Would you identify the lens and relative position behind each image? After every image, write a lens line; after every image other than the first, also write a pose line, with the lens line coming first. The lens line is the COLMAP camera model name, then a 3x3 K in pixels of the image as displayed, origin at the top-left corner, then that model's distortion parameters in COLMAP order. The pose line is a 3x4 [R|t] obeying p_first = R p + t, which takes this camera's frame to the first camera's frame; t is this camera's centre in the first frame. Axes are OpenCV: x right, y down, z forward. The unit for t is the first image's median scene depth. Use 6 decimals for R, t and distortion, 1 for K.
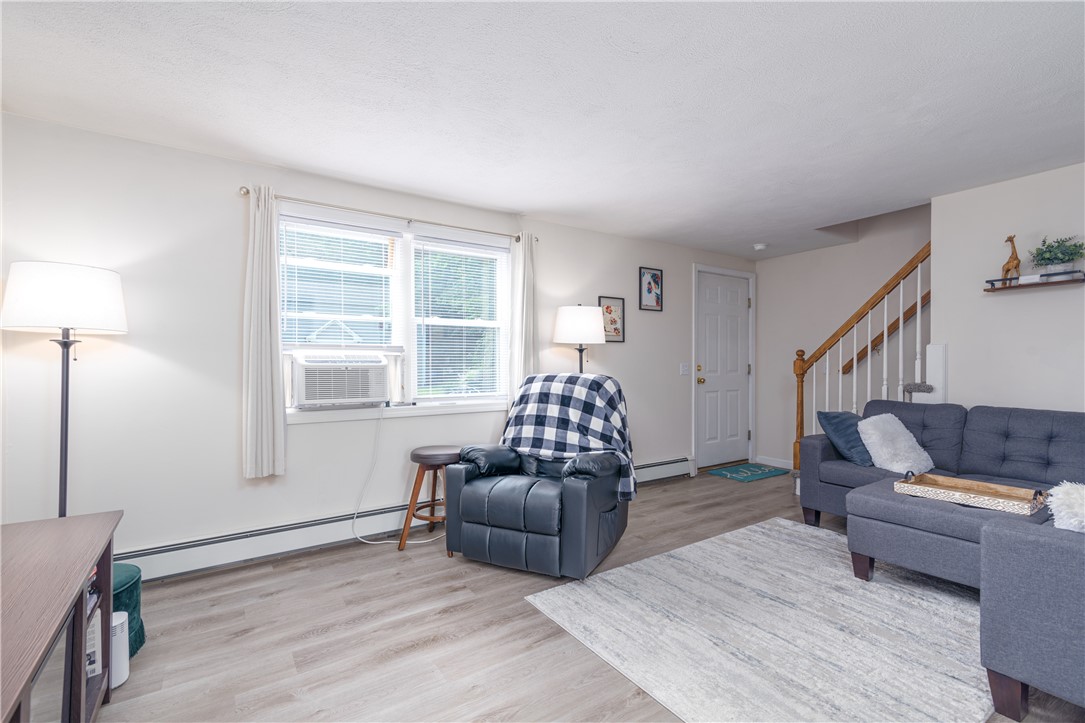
lens RADIAL K [[490.7, 0, 545.6], [0, 490.7, 362.6], [0, 0, 1]] dist [0.010346, -0.000421]
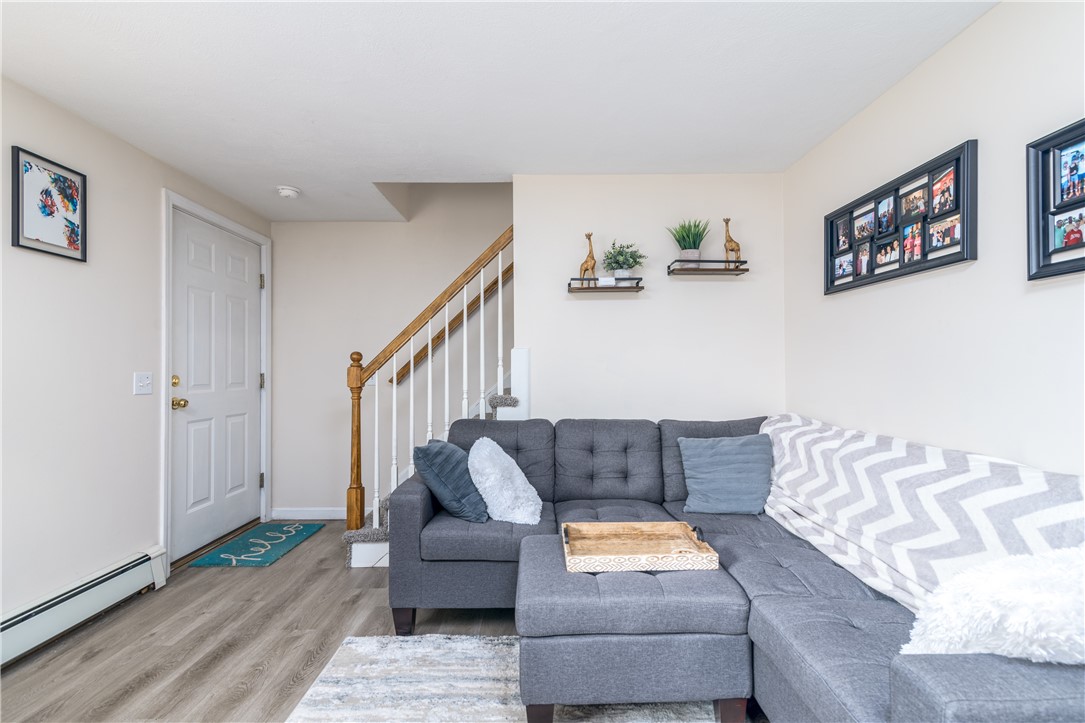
lens RADIAL K [[485.8, 0, 544.1], [0, 485.8, 367.3], [0, 0, 1]] dist [0.004212, 0.000490]
pose [[0.553566, 0.005308, 0.832789, 0.117846], [0.001669, 0.999971, -0.007484, 0.001190], [-0.832804, 0.005533, 0.553541, 0.481105]]
